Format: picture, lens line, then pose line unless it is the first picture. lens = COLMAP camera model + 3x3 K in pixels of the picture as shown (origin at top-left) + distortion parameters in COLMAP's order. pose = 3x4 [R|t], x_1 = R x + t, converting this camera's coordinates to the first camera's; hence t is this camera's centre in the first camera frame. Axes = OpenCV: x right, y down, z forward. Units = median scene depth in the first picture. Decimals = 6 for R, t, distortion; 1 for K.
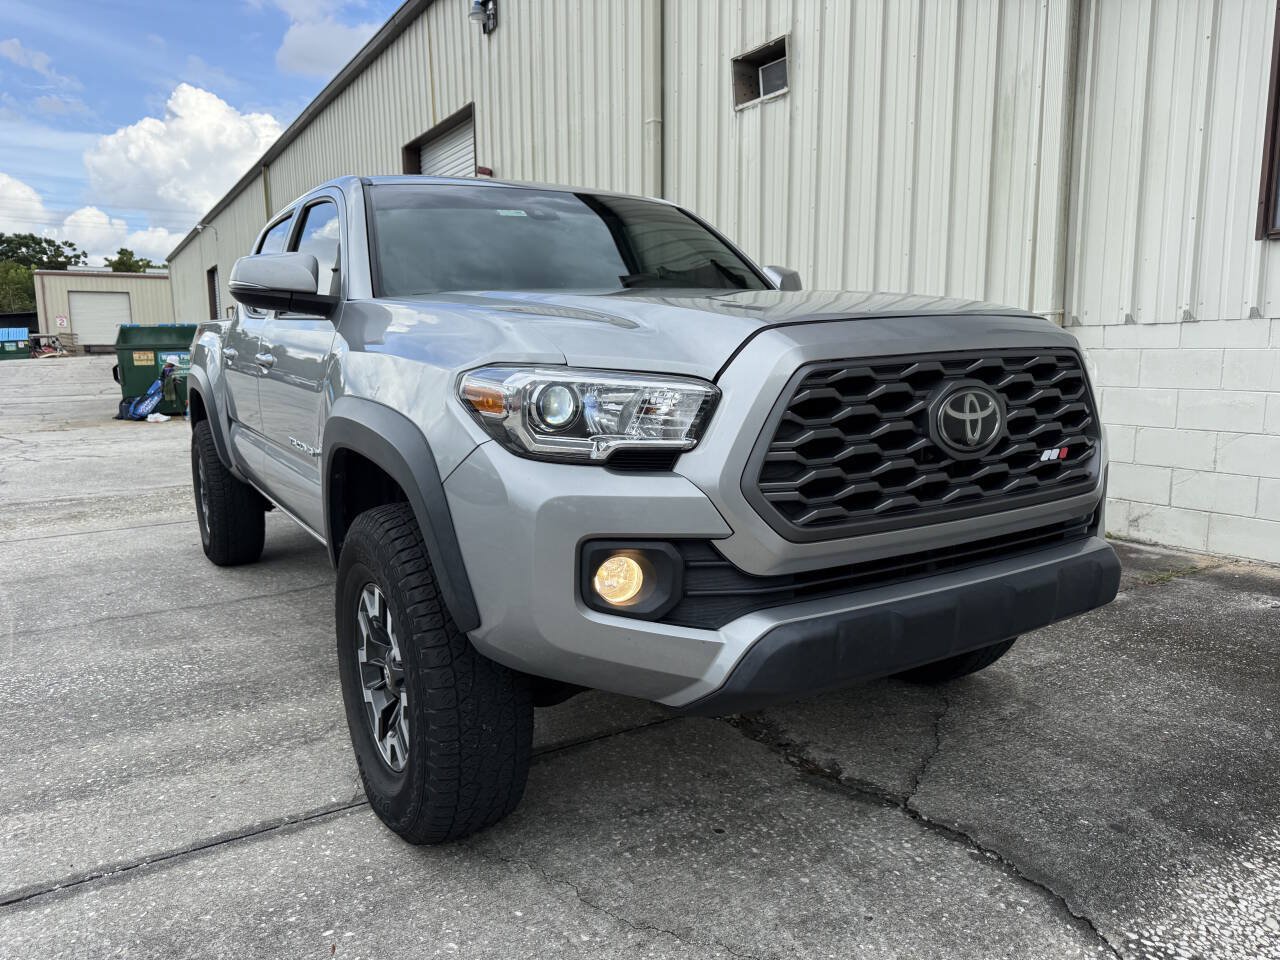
lens RADIAL K [[913.9, 0, 634.2], [0, 913.9, 481.0], [0, 0, 1]] dist [0.023880, -0.027466]
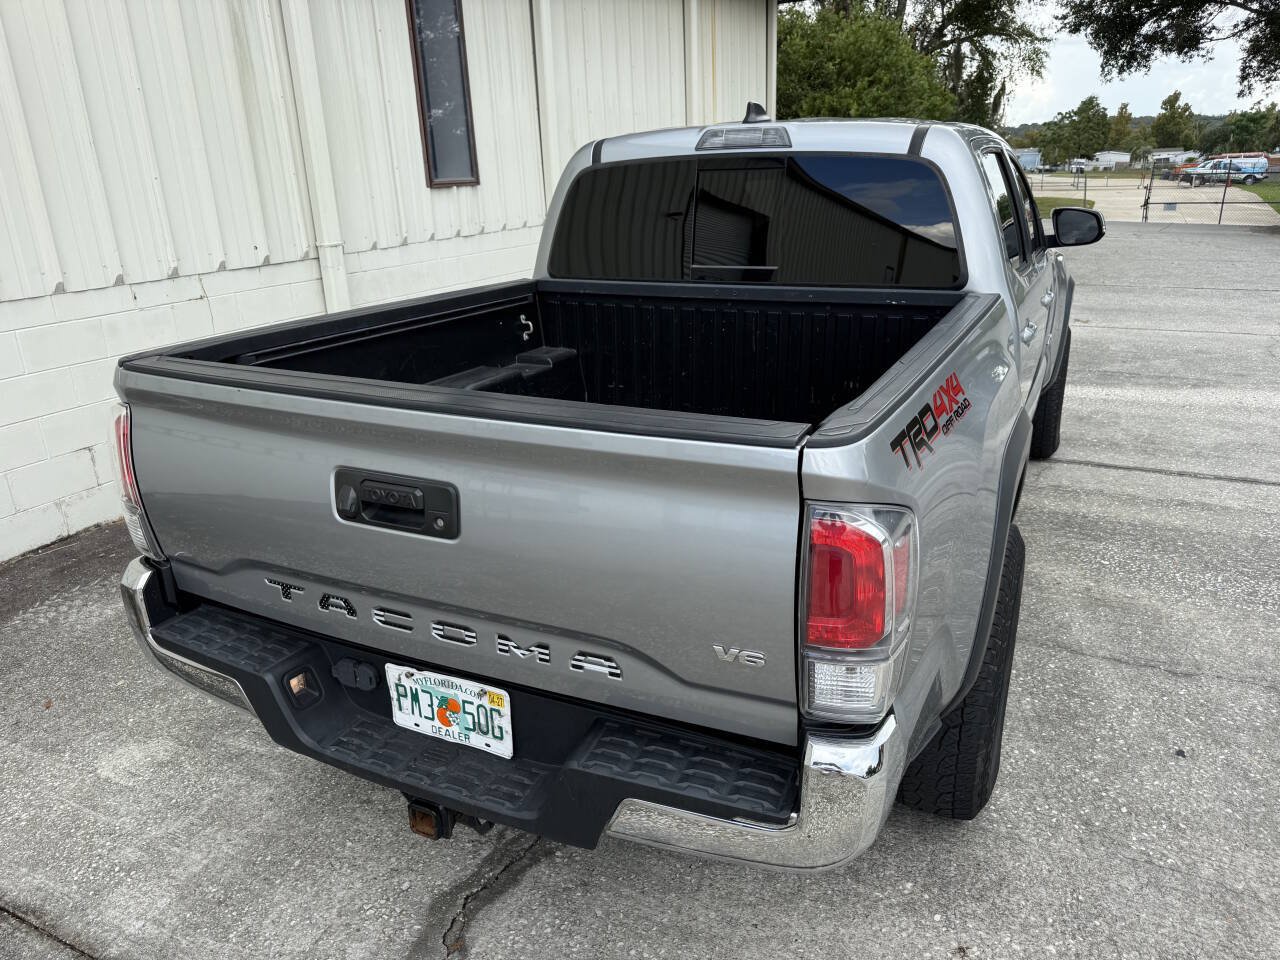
lens RADIAL K [[913.9, 0, 641.9], [0, 913.9, 488.2], [0, 0, 1]] dist [0.023880, -0.027466]
pose [[-0.543362, -0.248366, 0.801918, -1.226592], [0.167144, 0.904104, 0.393267, -0.502790], [-0.822691, 0.347722, -0.449743, 2.245650]]
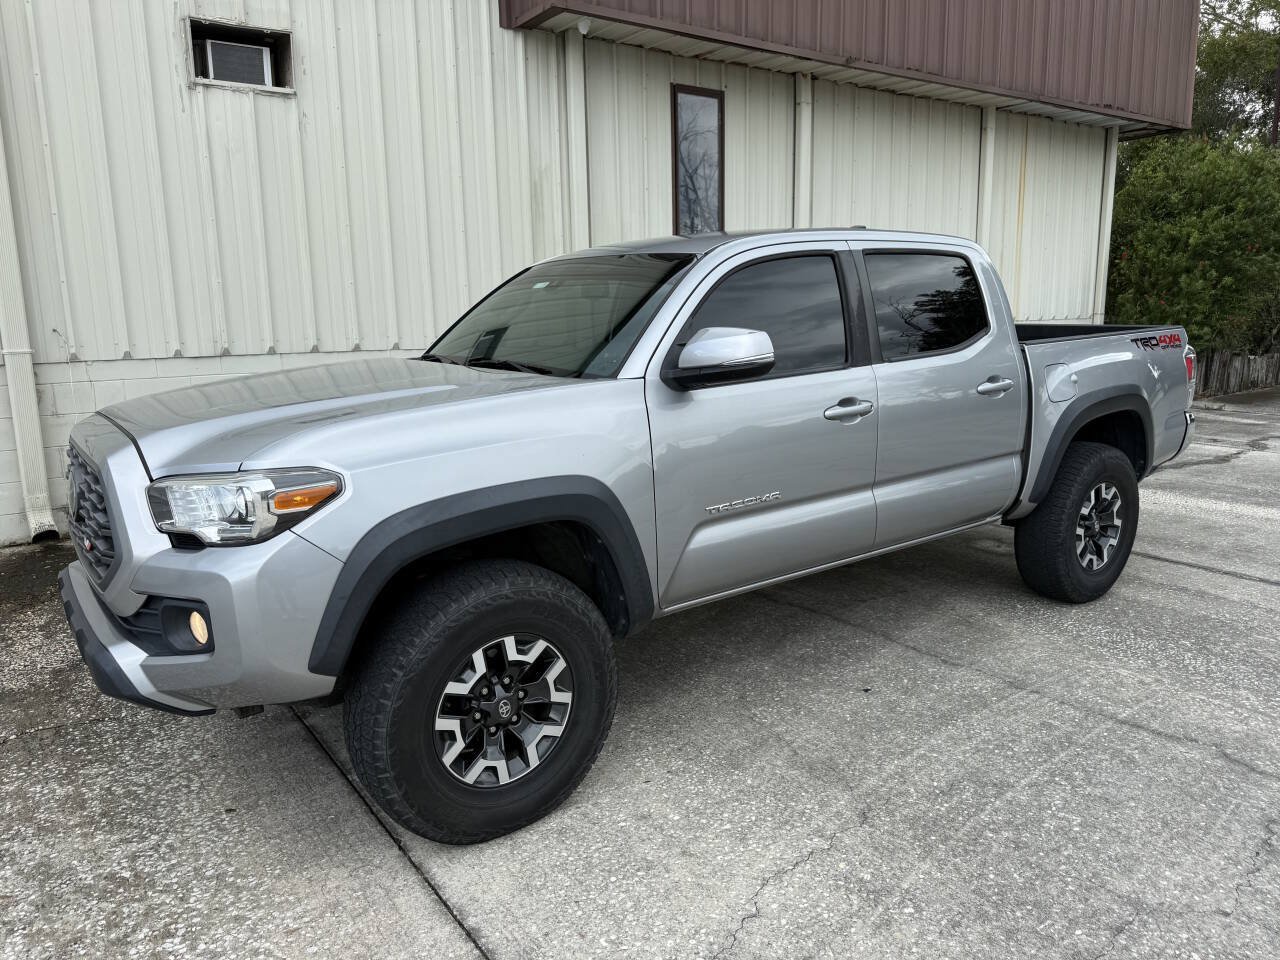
lens RADIAL K [[913.9, 0, 631.6], [0, 913.9, 487.2], [0, 0, 1]] dist [0.023880, -0.027466]
pose [[-0.071668, -0.172317, 0.982431, -1.966400], [0.166856, 0.969013, 0.182135, -0.347031], [-0.983373, 0.176978, -0.040695, 1.793273]]
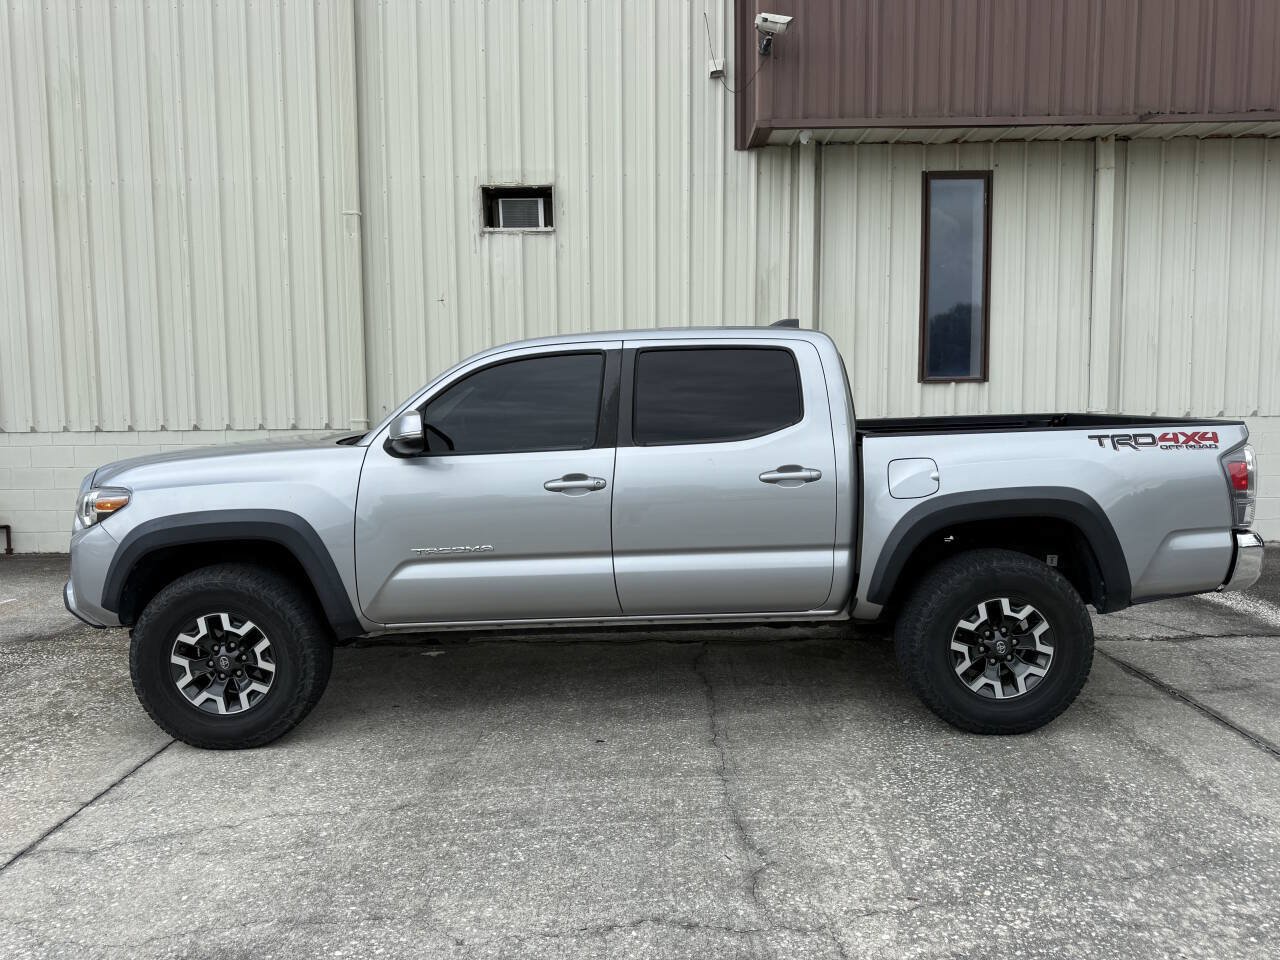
lens RADIAL K [[908.9, 0, 633.7], [0, 908.9, 481.8], [0, 0, 1]] dist [0.035124, -0.041719]
pose [[0.528408, -0.067040, 0.846340, -1.912040], [0.128452, 0.991714, -0.001642, -0.180757], [-0.839217, 0.109582, 0.532641, 0.704871]]
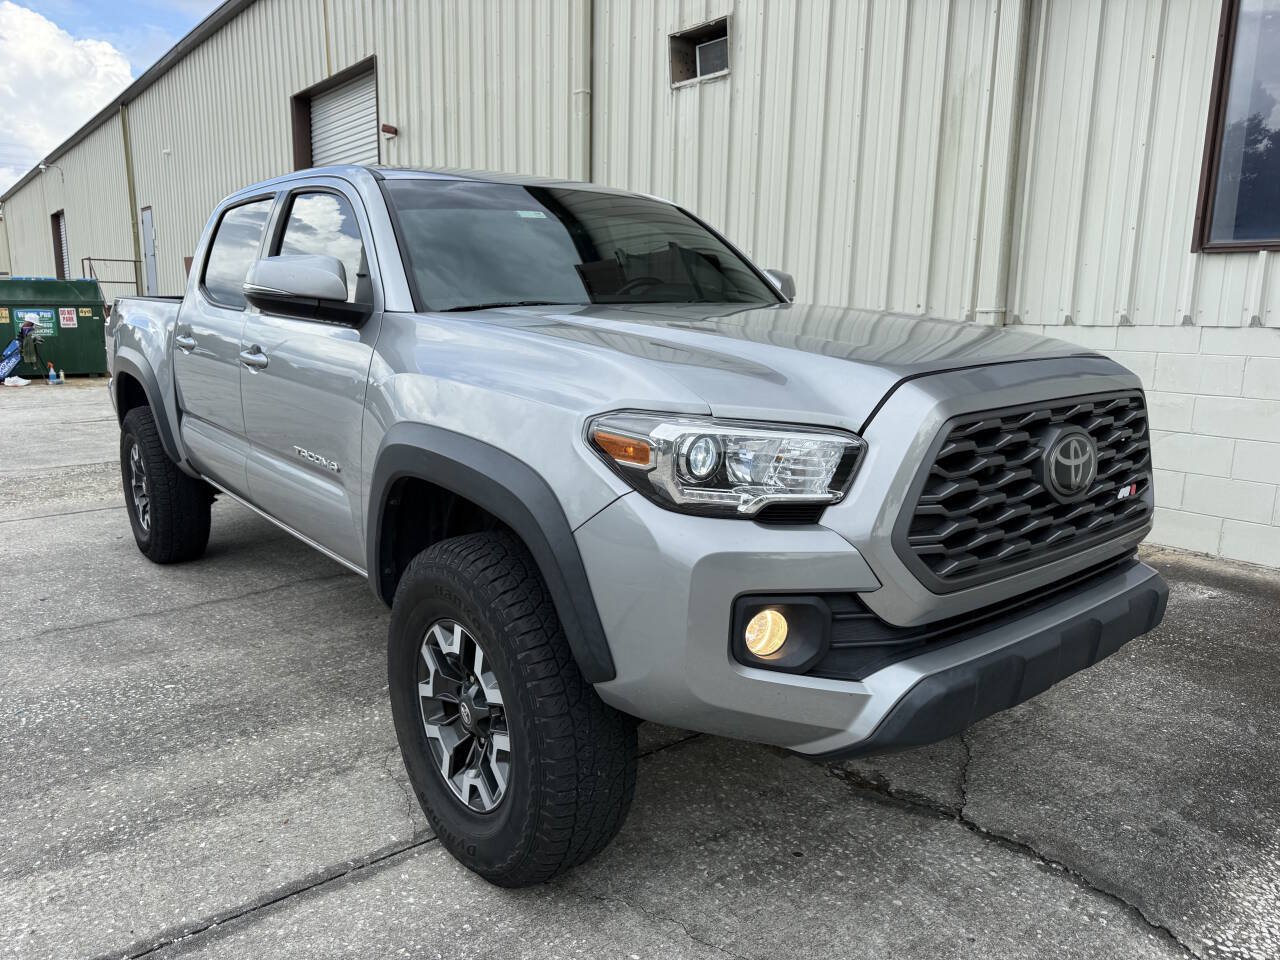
lens RADIAL K [[913.9, 0, 632.0], [0, 913.9, 480.4], [0, 0, 1]] dist [0.023880, -0.027466]
pose [[0.990978, -0.001259, 0.134020, -0.164341], [-0.004322, 0.999136, 0.041345, -0.055060], [-0.133956, -0.041551, 0.990116, 0.020979]]
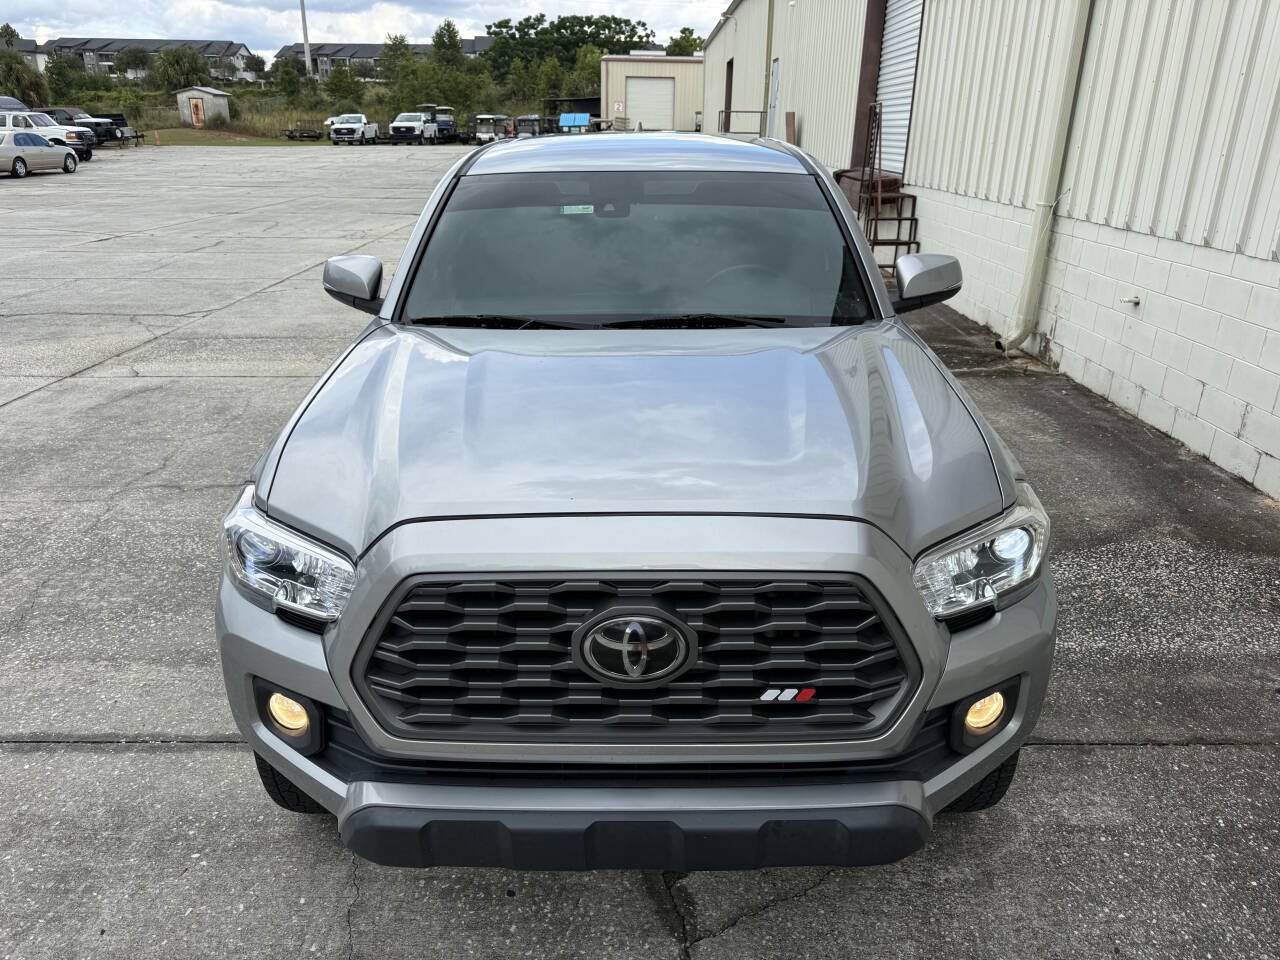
lens RADIAL K [[913.9, 0, 630.3], [0, 913.9, 470.9], [0, 0, 1]] dist [0.023880, -0.027466]
pose [[0.848487, 0.204964, -0.487914, 0.464148], [-0.096650, 0.966464, 0.237919, -0.271545], [0.520316, -0.154714, 0.839842, 0.170882]]
